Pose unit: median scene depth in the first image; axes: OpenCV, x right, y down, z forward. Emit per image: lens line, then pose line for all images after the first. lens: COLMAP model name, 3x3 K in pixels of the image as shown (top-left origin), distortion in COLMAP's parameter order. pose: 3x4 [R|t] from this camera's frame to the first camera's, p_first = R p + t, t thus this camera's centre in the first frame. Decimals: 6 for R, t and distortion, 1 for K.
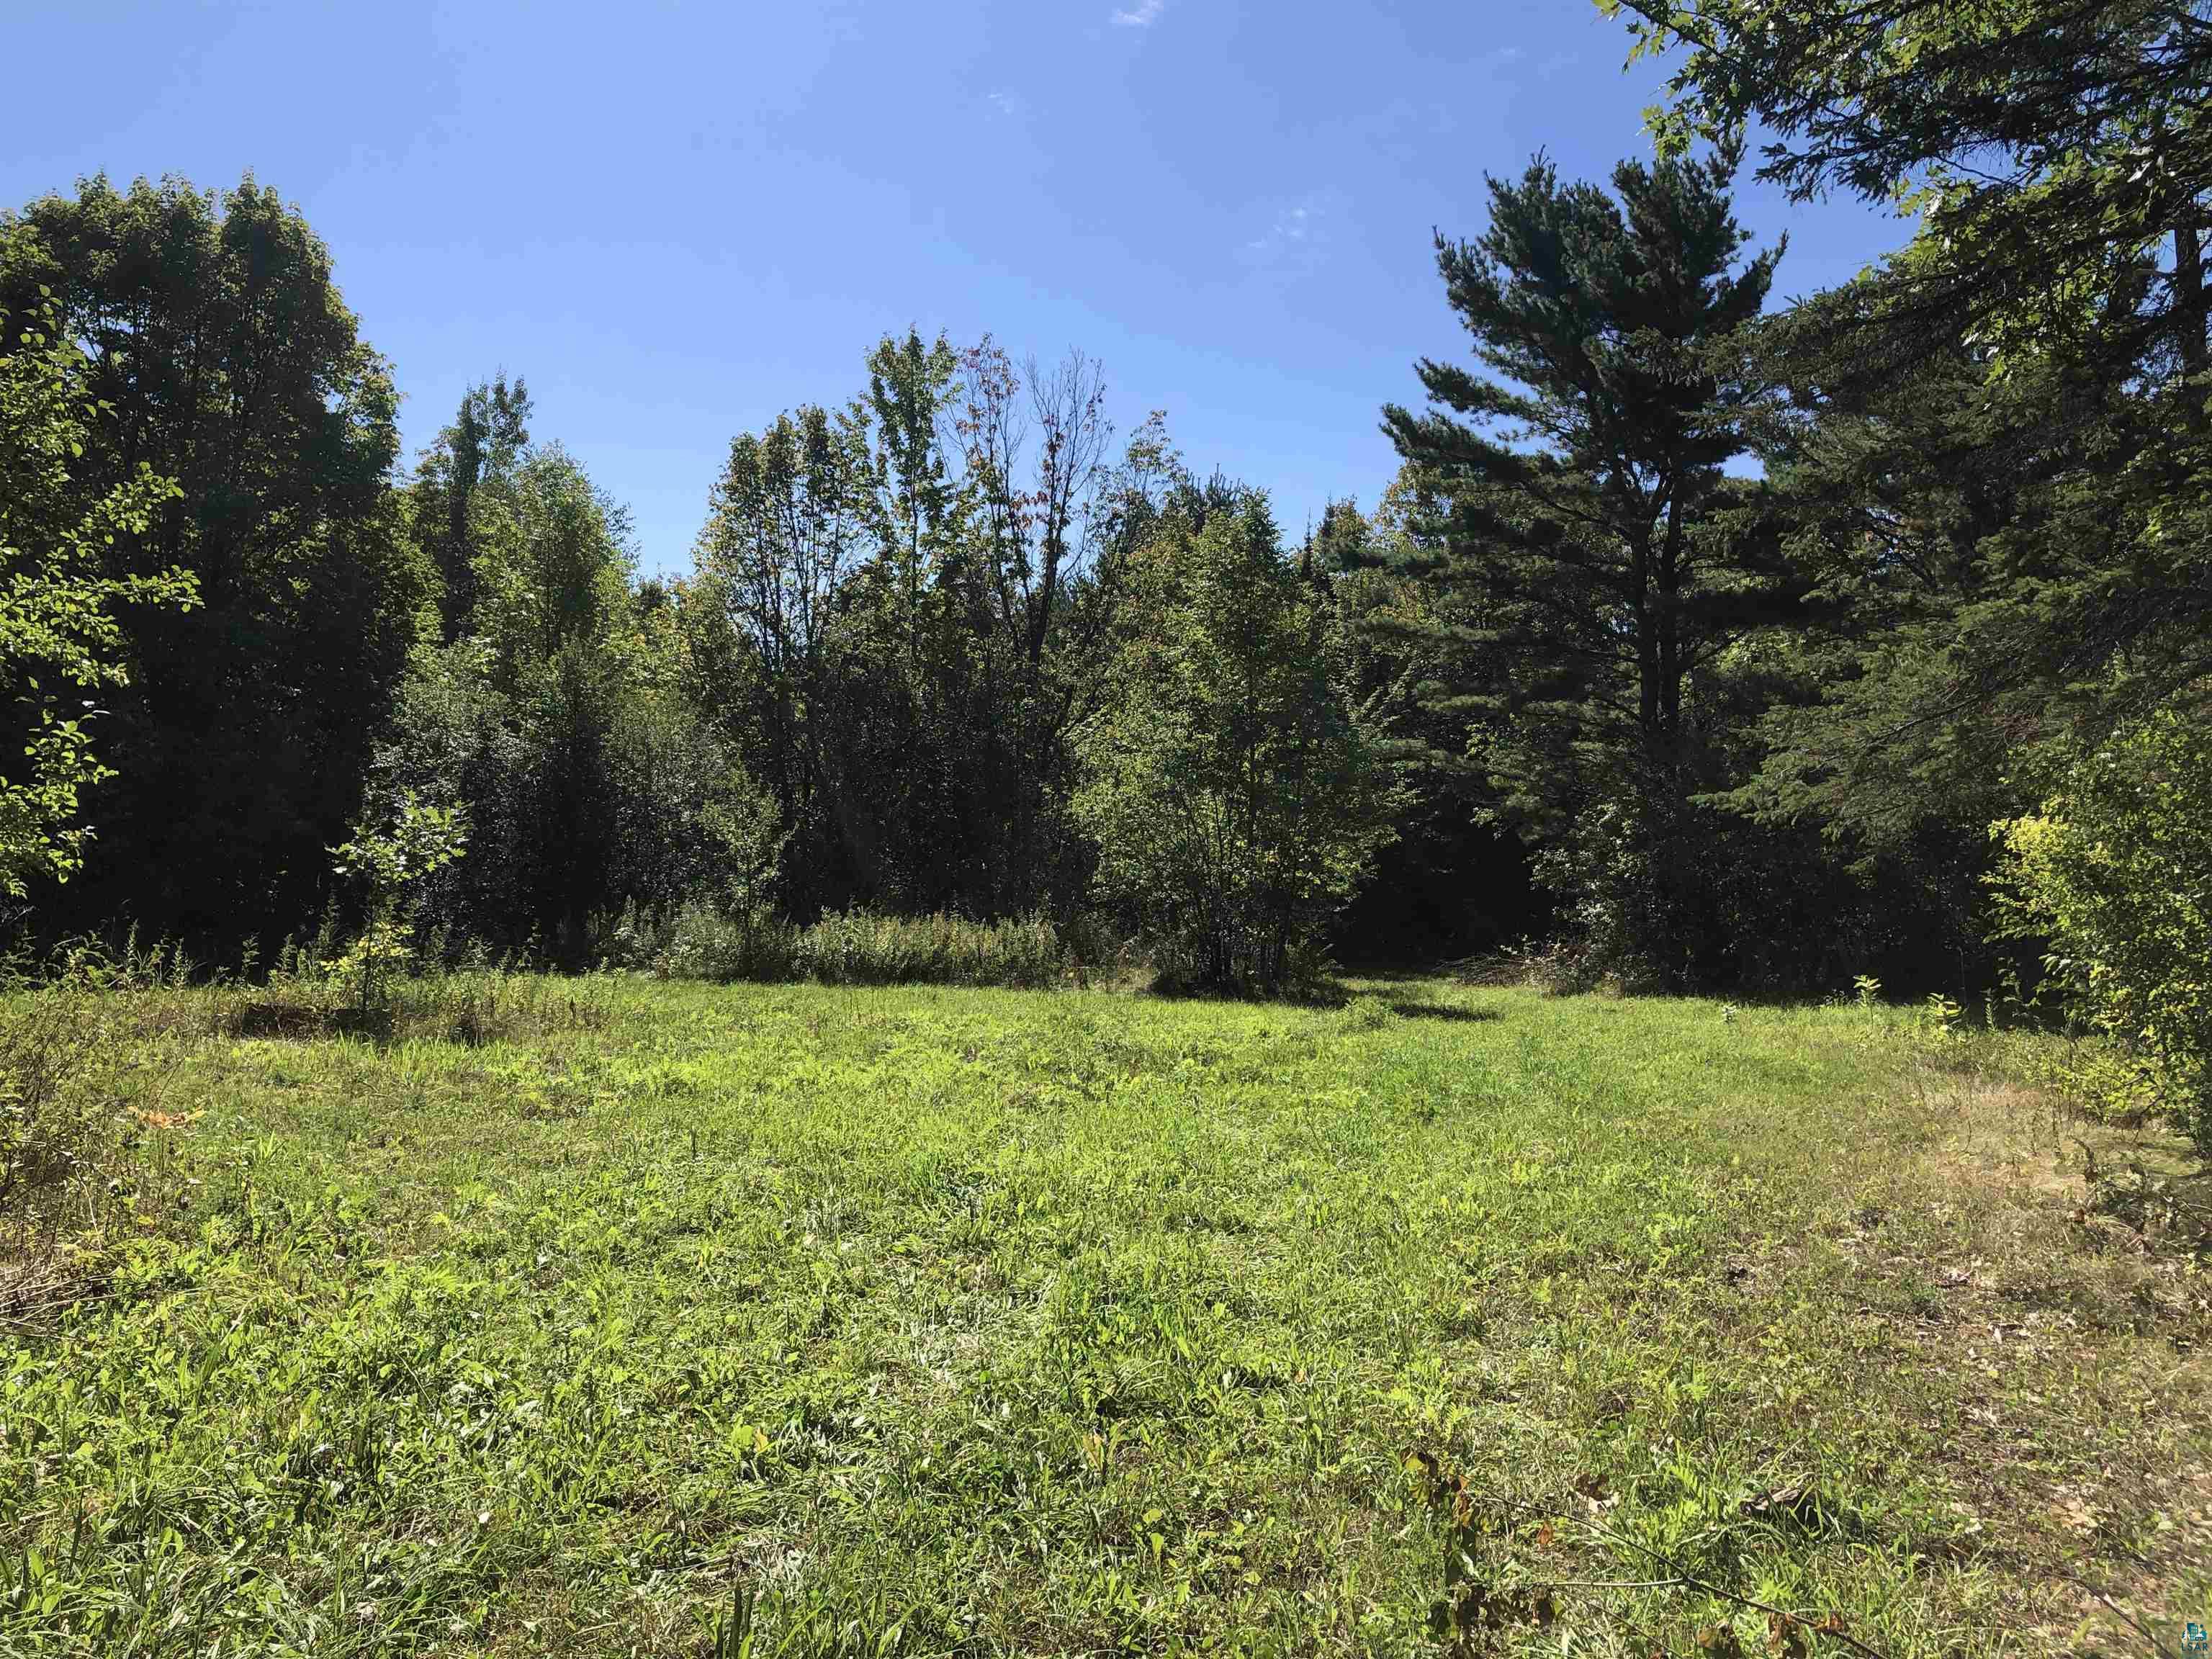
lens RADIAL K [[1782.0, 0, 1107.1], [0, 1782.0, 831.6], [0, 0, 1]] dist [0.004973, 0.012502]
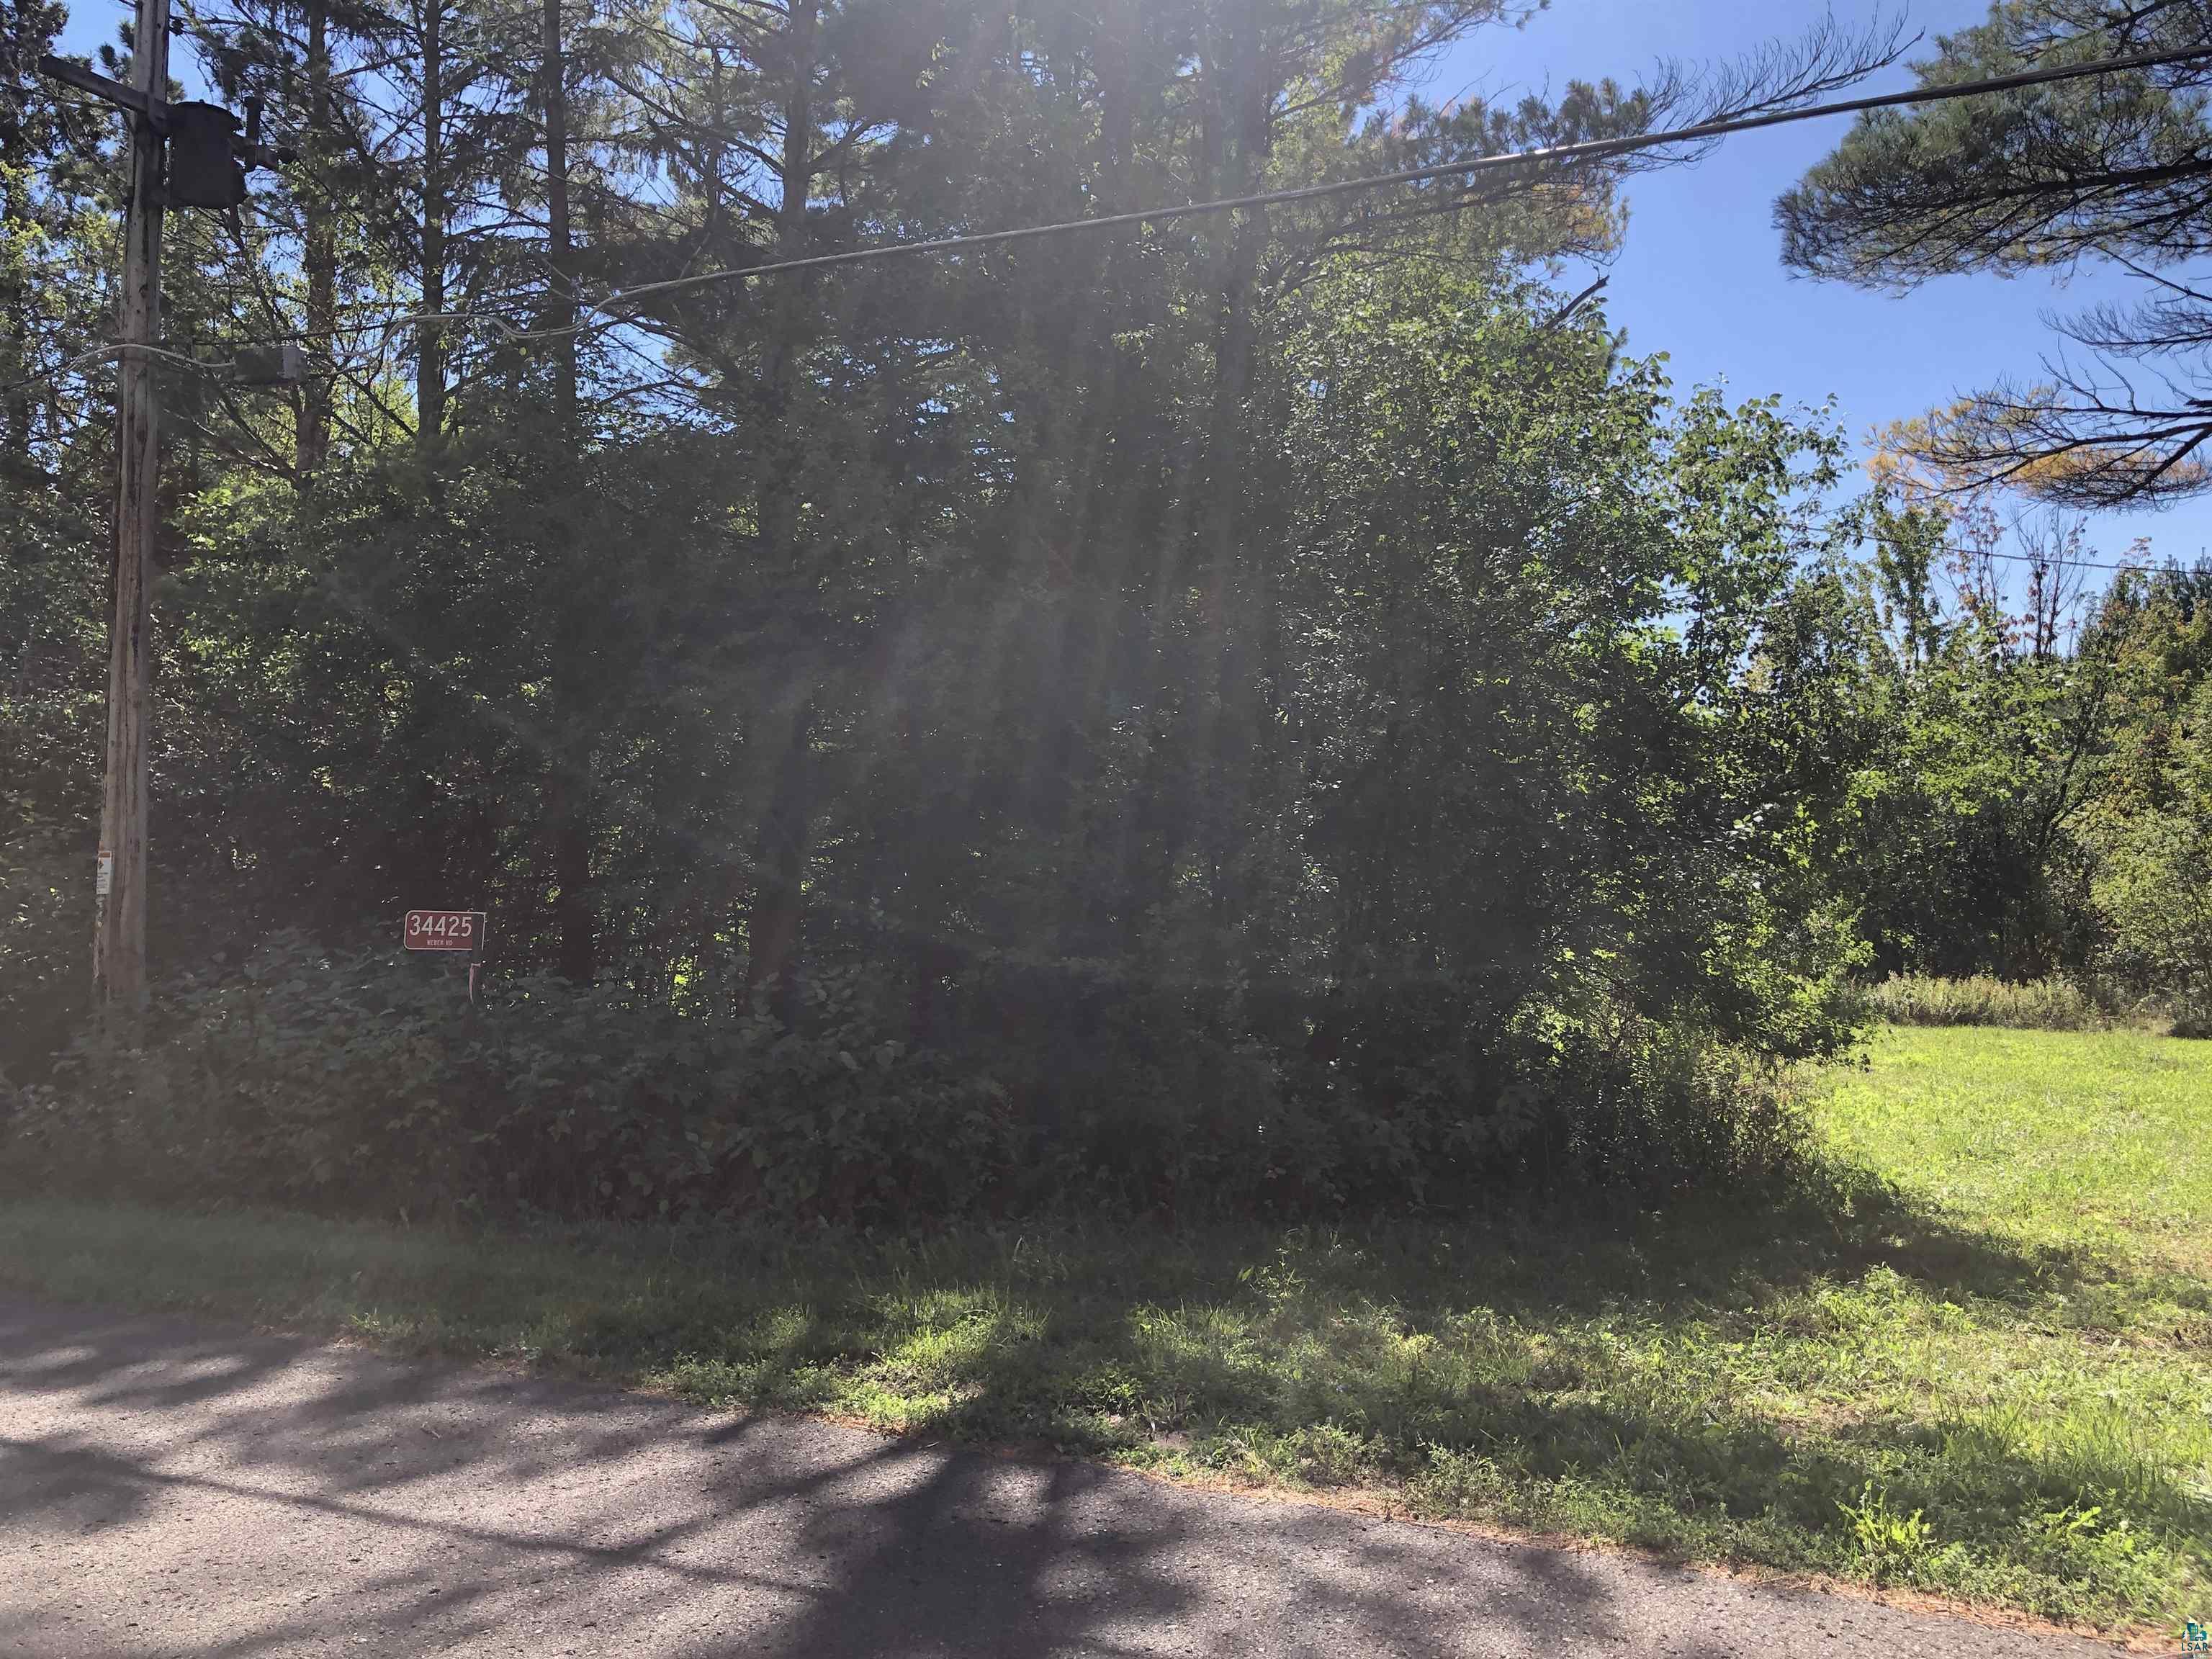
lens RADIAL K [[1782.0, 0, 1103.7], [0, 1782.0, 812.8], [0, 0, 1]] dist [0.004973, 0.012502]
pose [[0.879034, -0.041401, -0.474958, -0.021090], [0.019488, 0.998510, -0.050970, -0.014106], [0.476361, 0.035549, 0.878531, -0.341370]]
